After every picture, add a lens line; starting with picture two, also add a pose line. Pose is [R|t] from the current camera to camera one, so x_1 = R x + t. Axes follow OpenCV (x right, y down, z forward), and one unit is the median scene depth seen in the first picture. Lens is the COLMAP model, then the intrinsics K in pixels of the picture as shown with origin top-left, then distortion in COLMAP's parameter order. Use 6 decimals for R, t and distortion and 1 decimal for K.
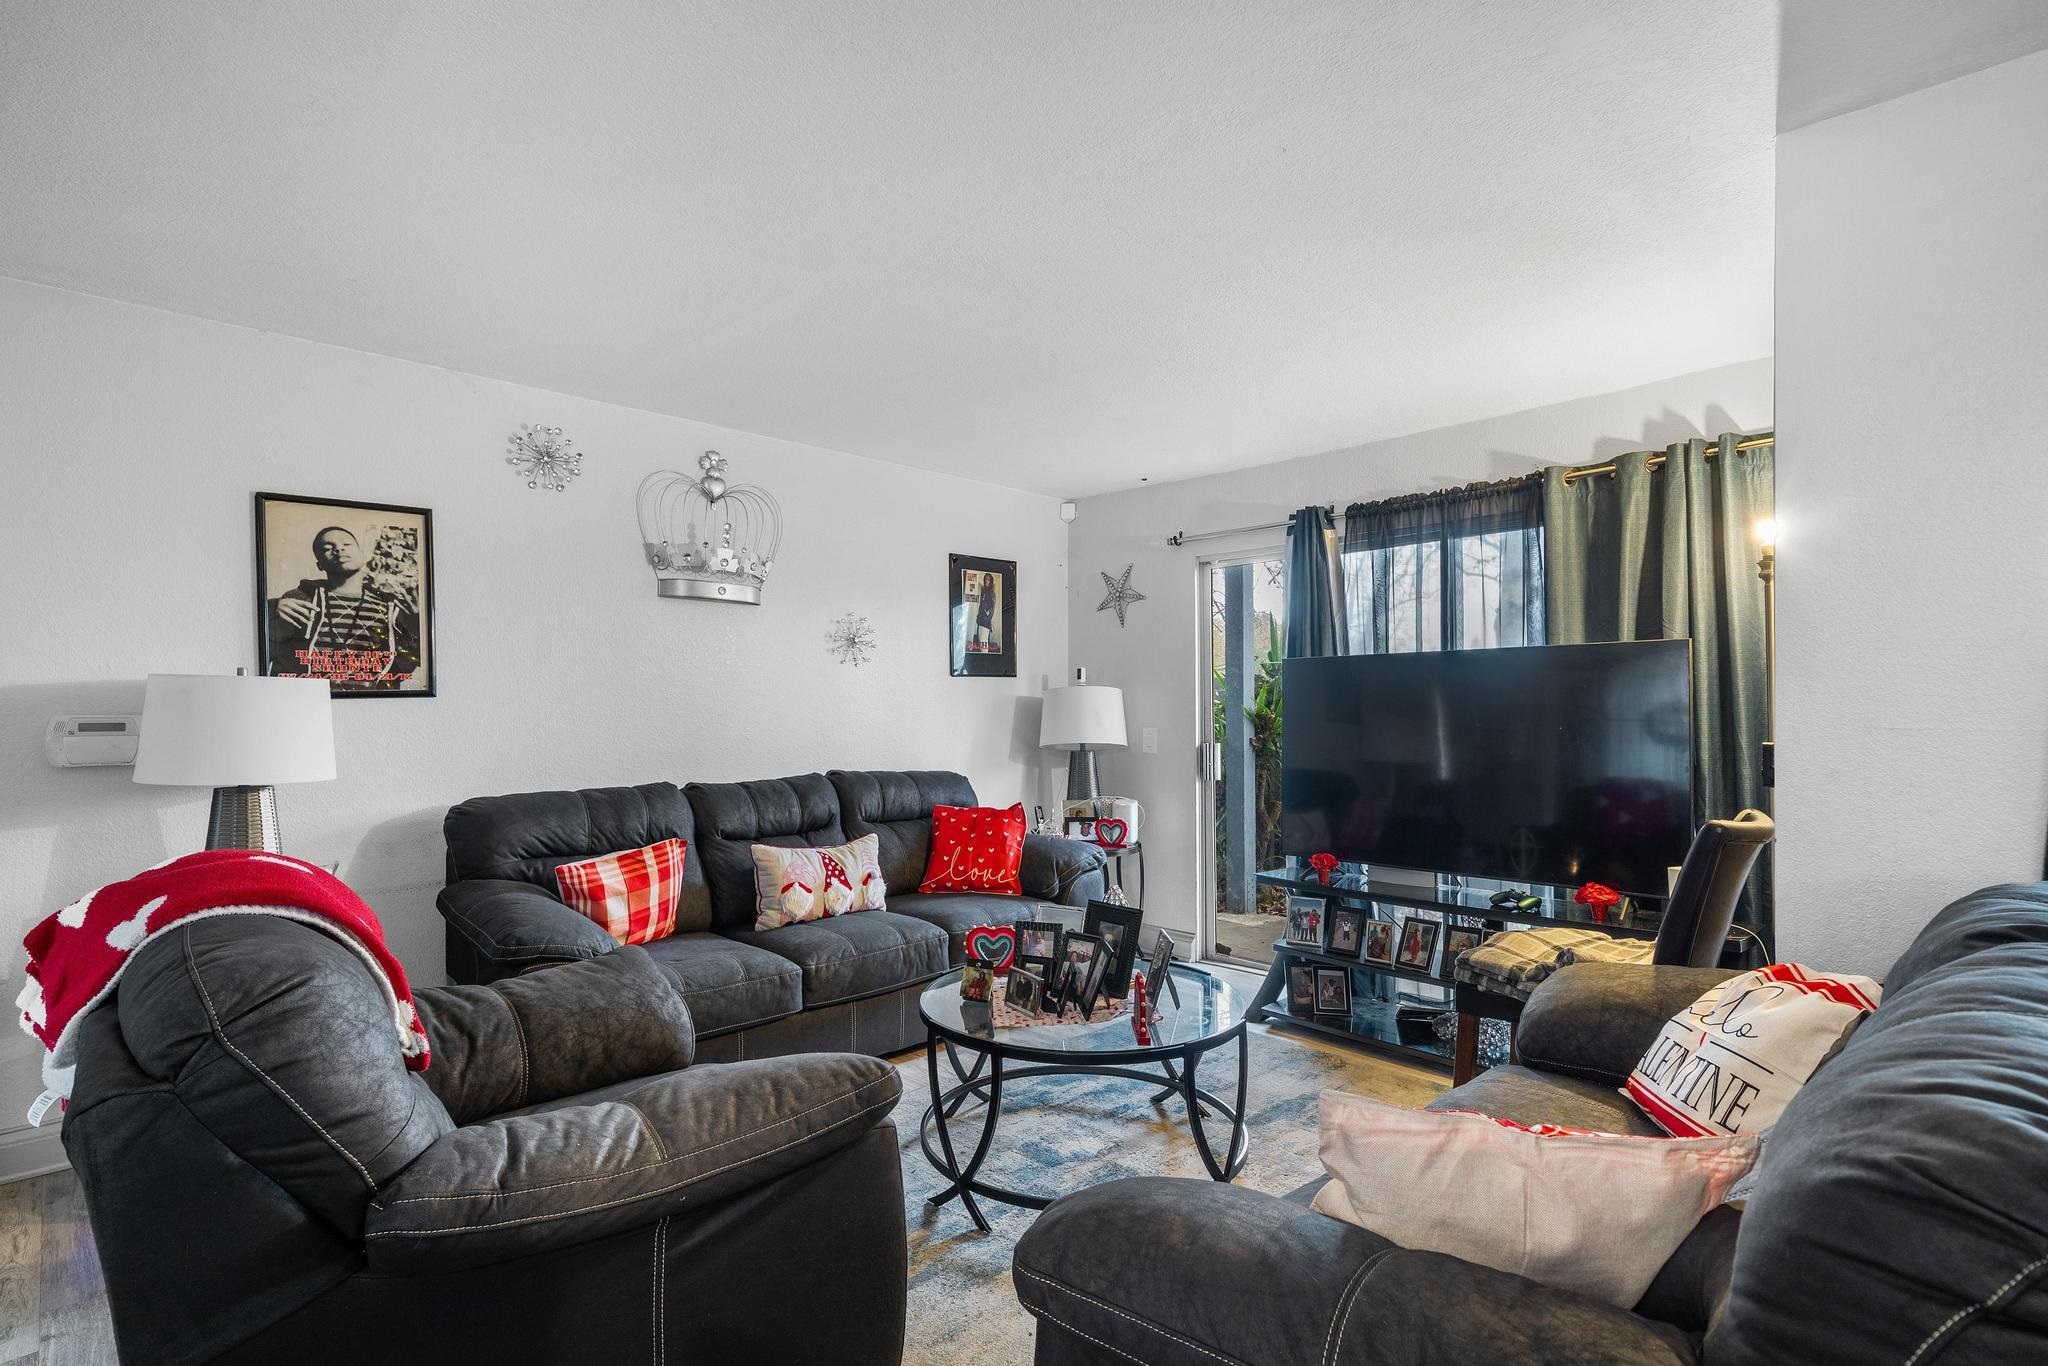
lens RADIAL K [[1034.9, 0, 1029.2], [0, 1034.9, 691.3], [0, 0, 1]] dist [0.003505, 0.000305]
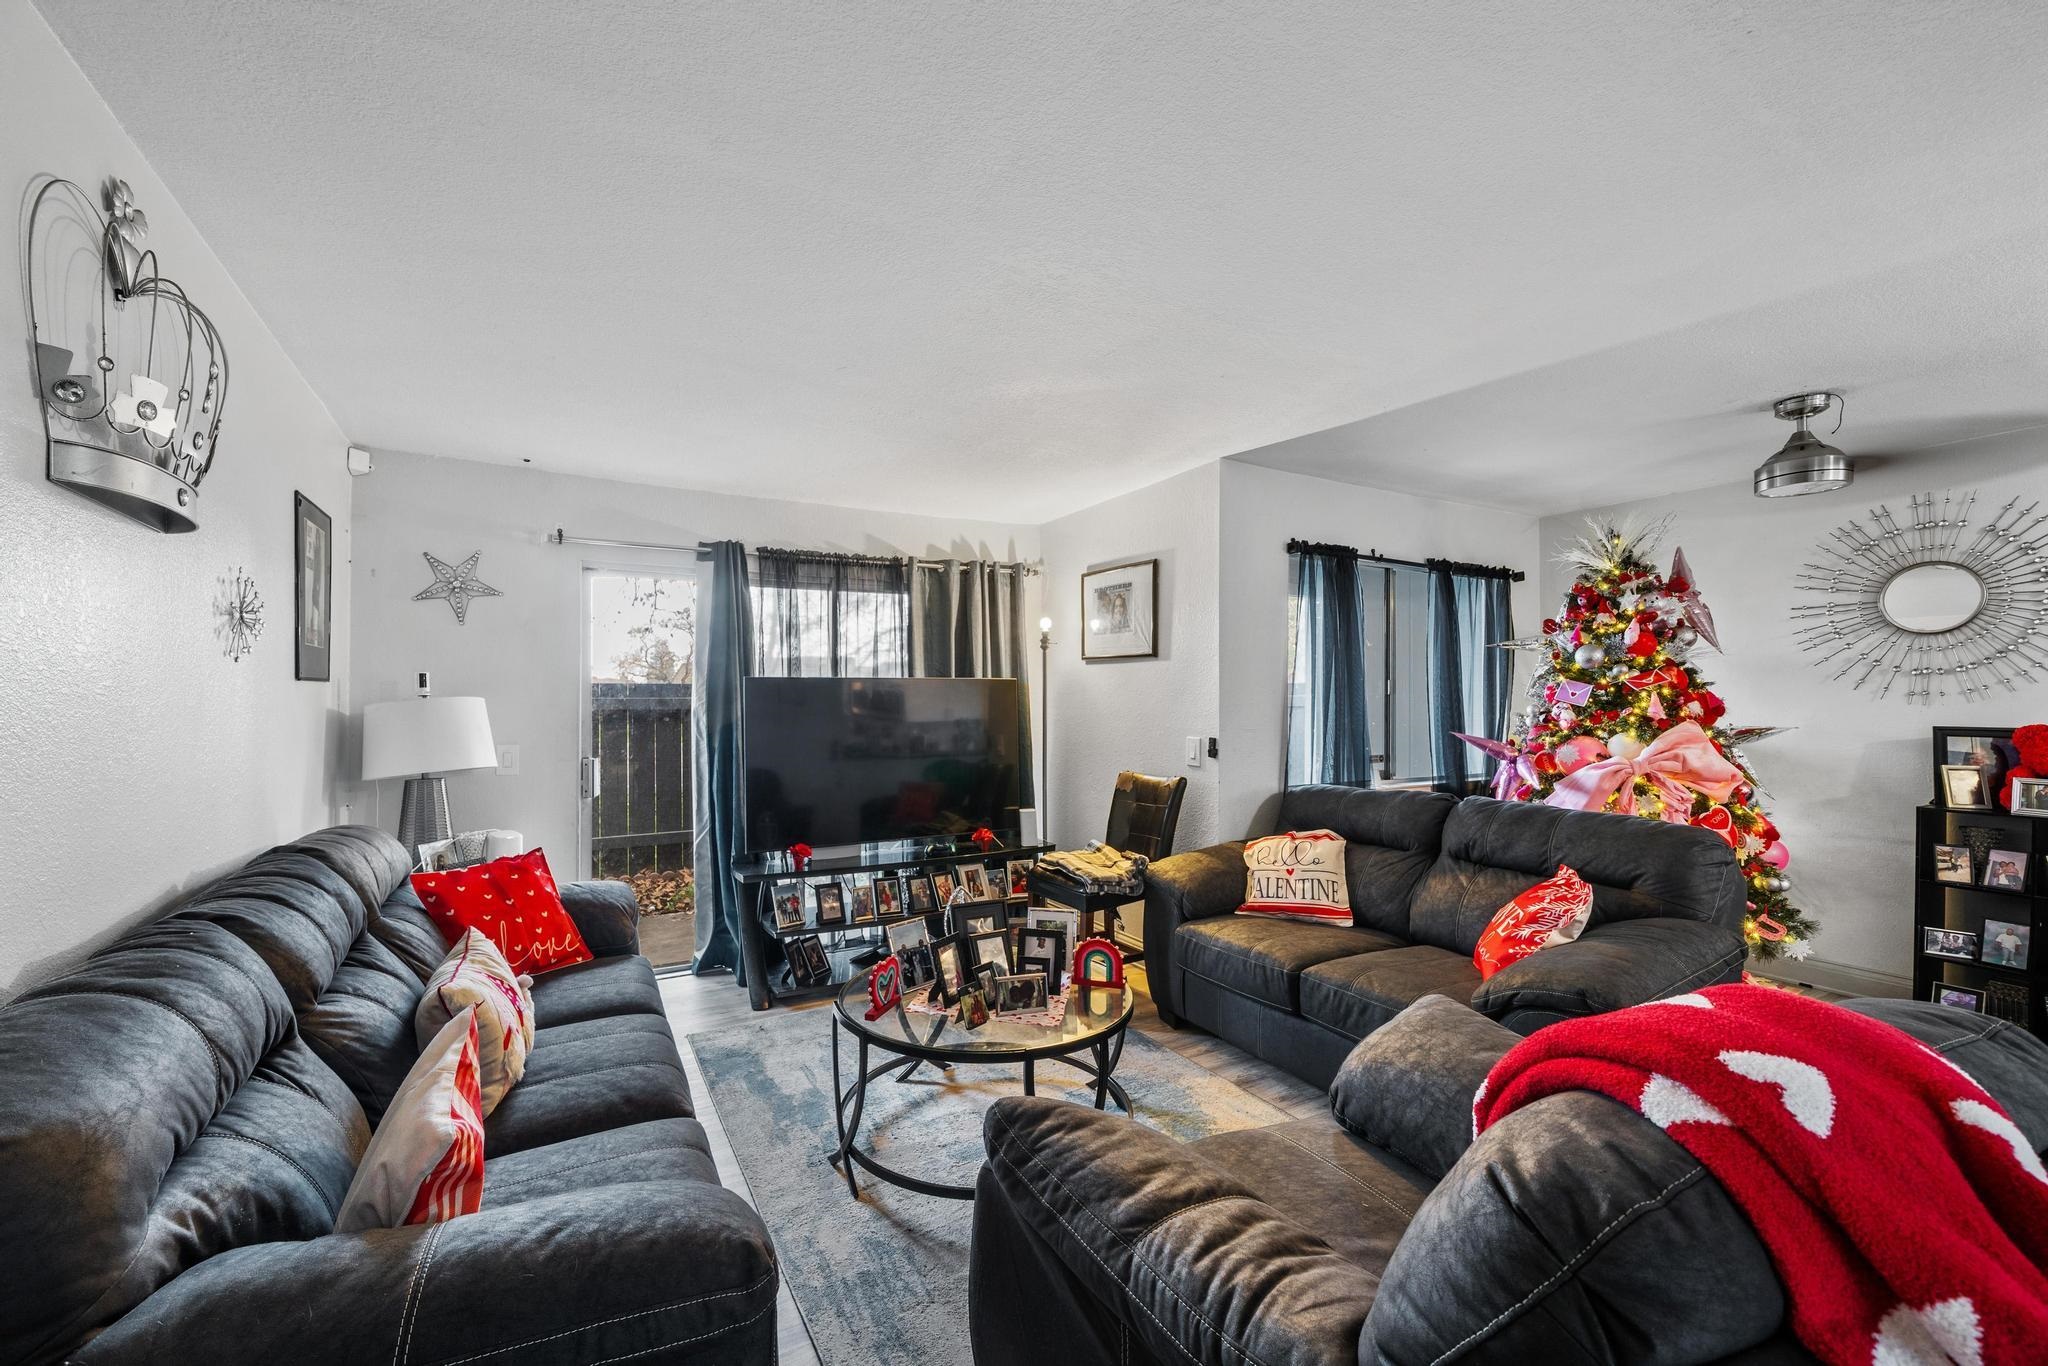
lens RADIAL K [[803.9, 0, 1028.5], [0, 803.9, 690.3], [0, 0, 1]] dist [-0.003757, -0.000255]
pose [[0.247523, 0.018631, 0.968703, -0.538124], [-0.015036, 0.999769, -0.015386, -0.008477], [-0.968765, -0.010757, 0.247745, 0.519955]]
